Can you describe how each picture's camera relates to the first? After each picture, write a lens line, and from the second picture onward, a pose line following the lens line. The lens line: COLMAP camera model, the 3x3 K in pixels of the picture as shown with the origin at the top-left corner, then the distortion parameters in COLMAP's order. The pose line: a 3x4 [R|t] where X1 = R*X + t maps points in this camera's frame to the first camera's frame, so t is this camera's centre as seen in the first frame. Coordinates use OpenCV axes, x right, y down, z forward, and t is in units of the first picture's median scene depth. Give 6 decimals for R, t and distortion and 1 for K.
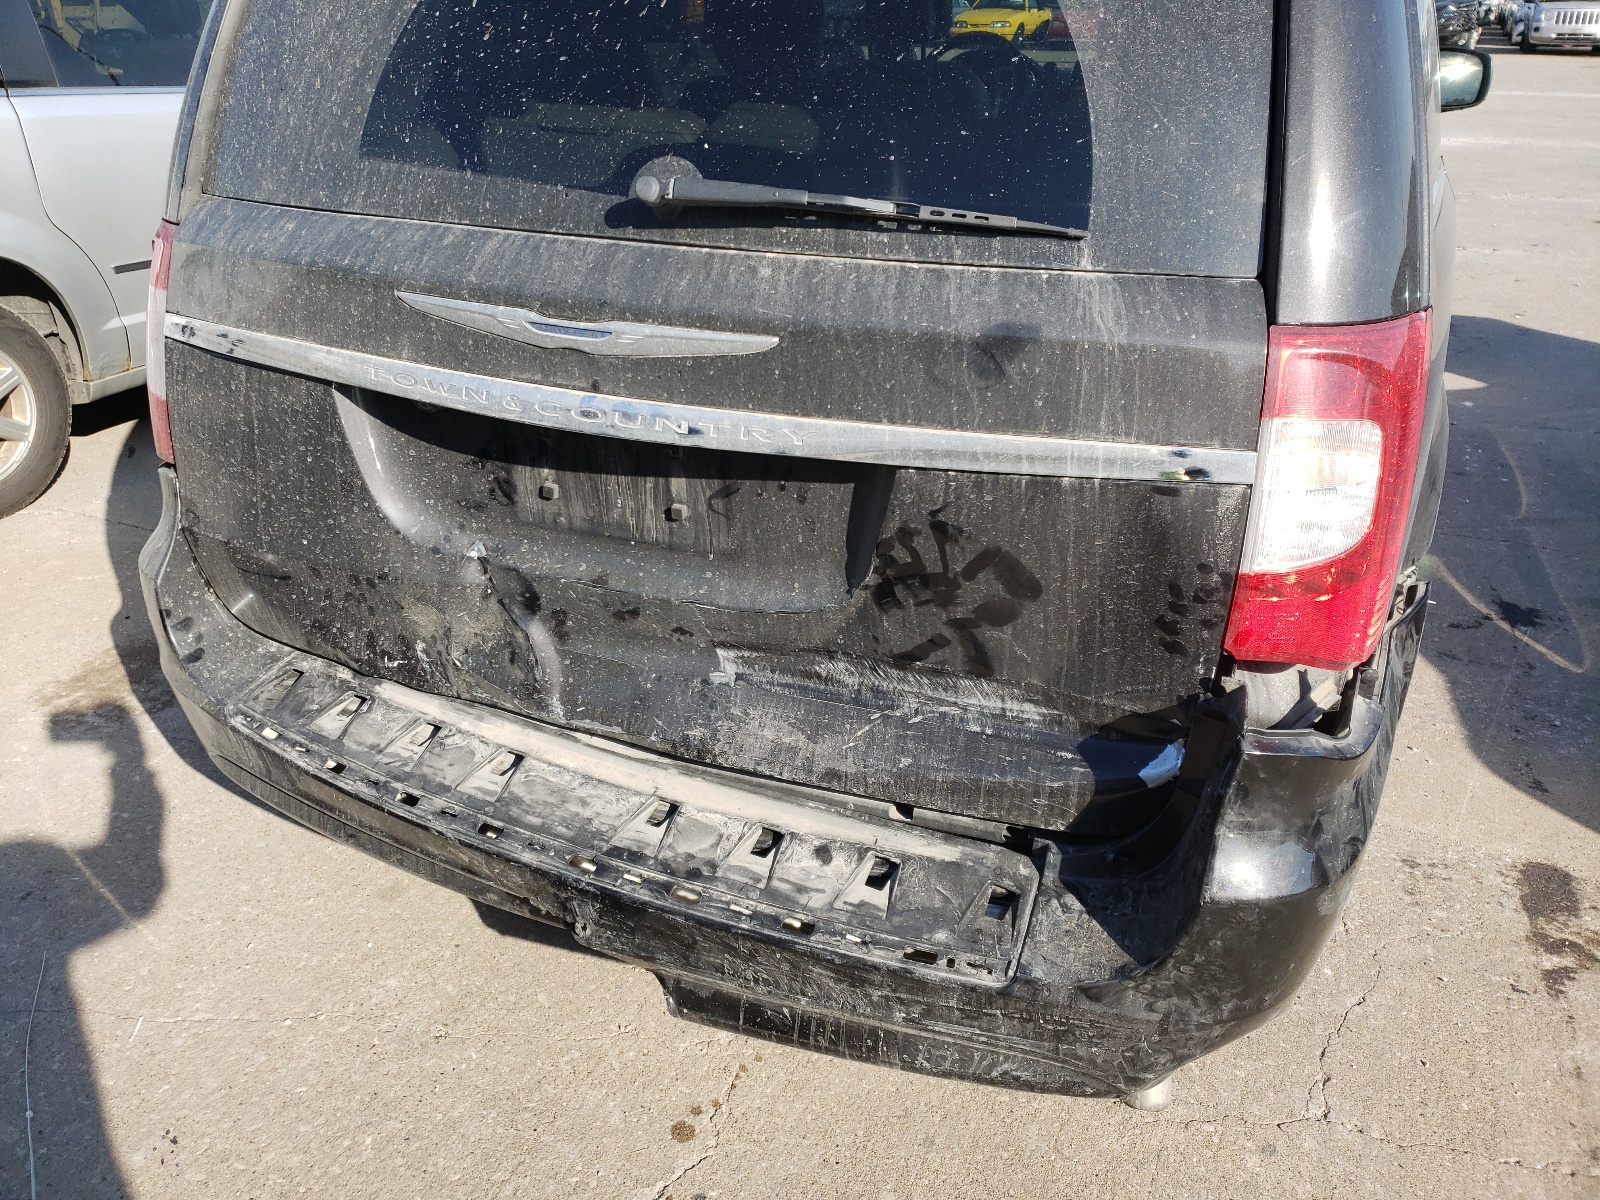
lens RADIAL K [[1214.4, 0, 799.4], [0, 1214.4, 542.4], [0, 0, 1]] dist [0.171267, -0.444648]
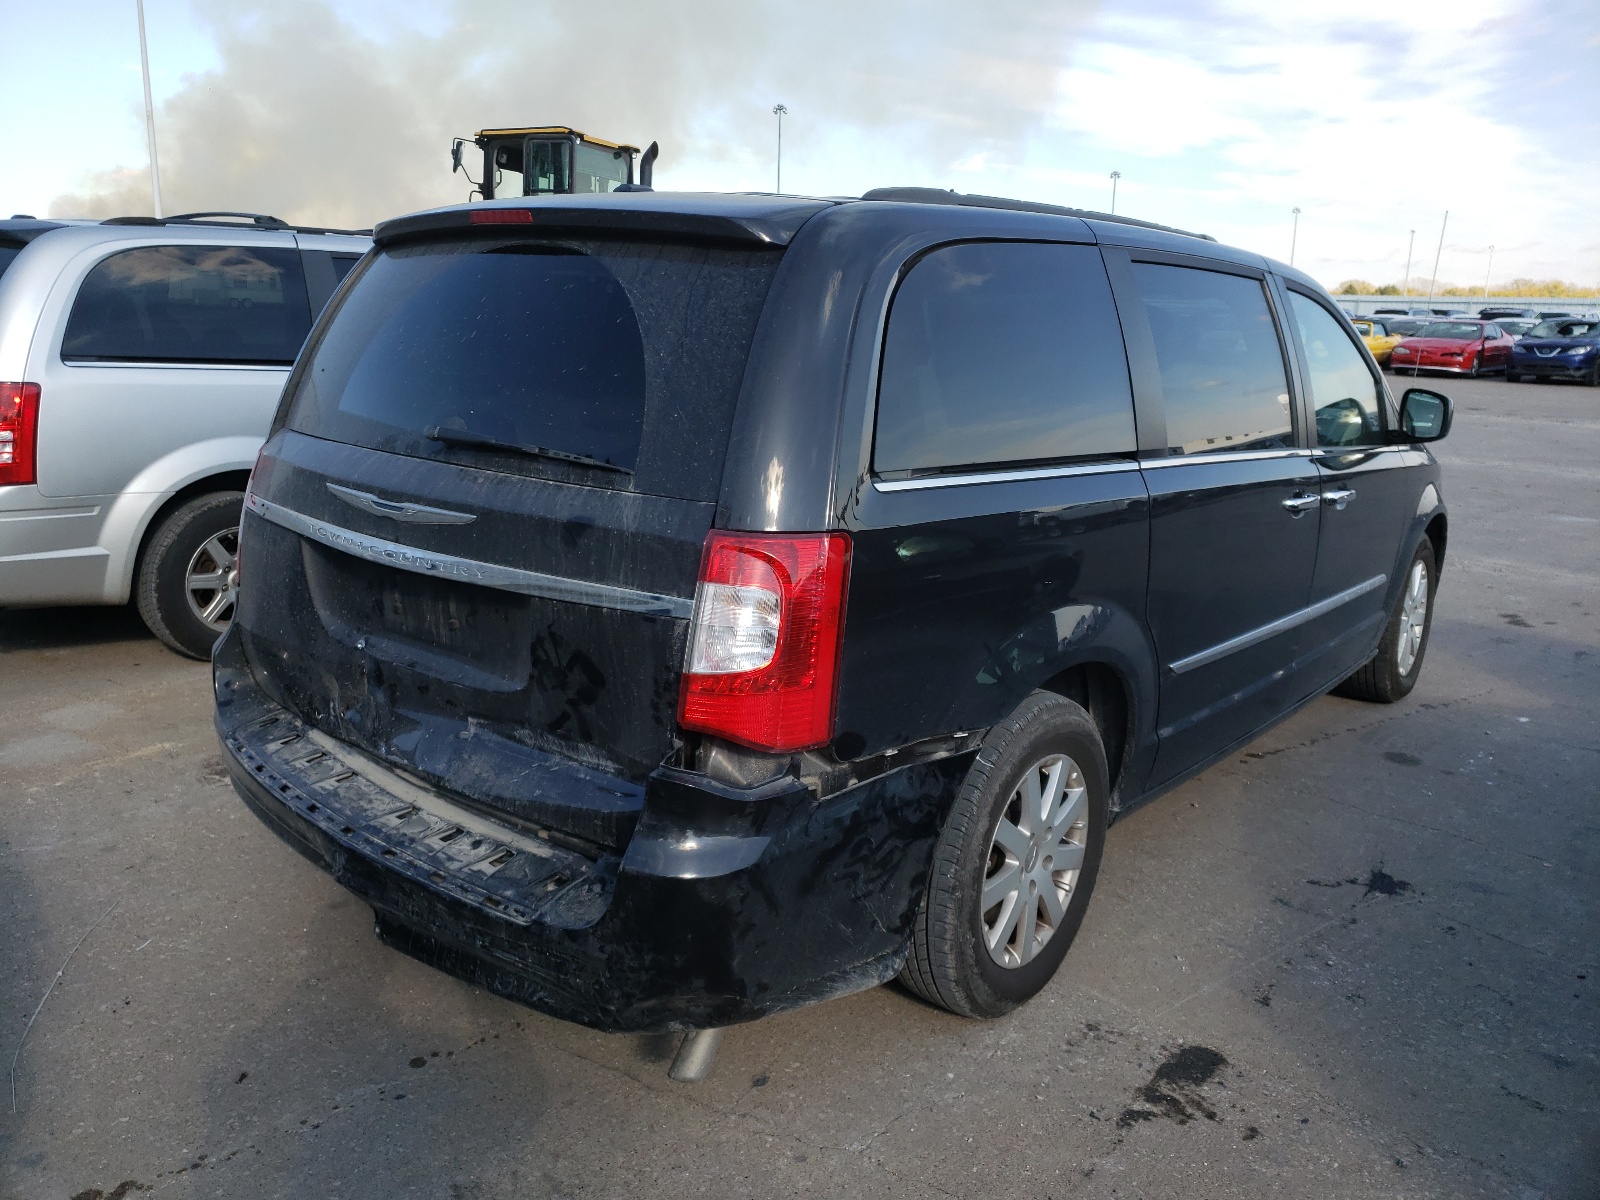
lens RADIAL K [[1214.4, 0, 799.4], [0, 1214.4, 542.4], [0, 0, 1]] dist [0.171267, -0.444648]
pose [[0.959757, 0.082694, -0.268380, 0.817925], [-0.141576, 0.967810, -0.208089, 0.152537], [0.242533, 0.237711, 0.940570, -0.480193]]
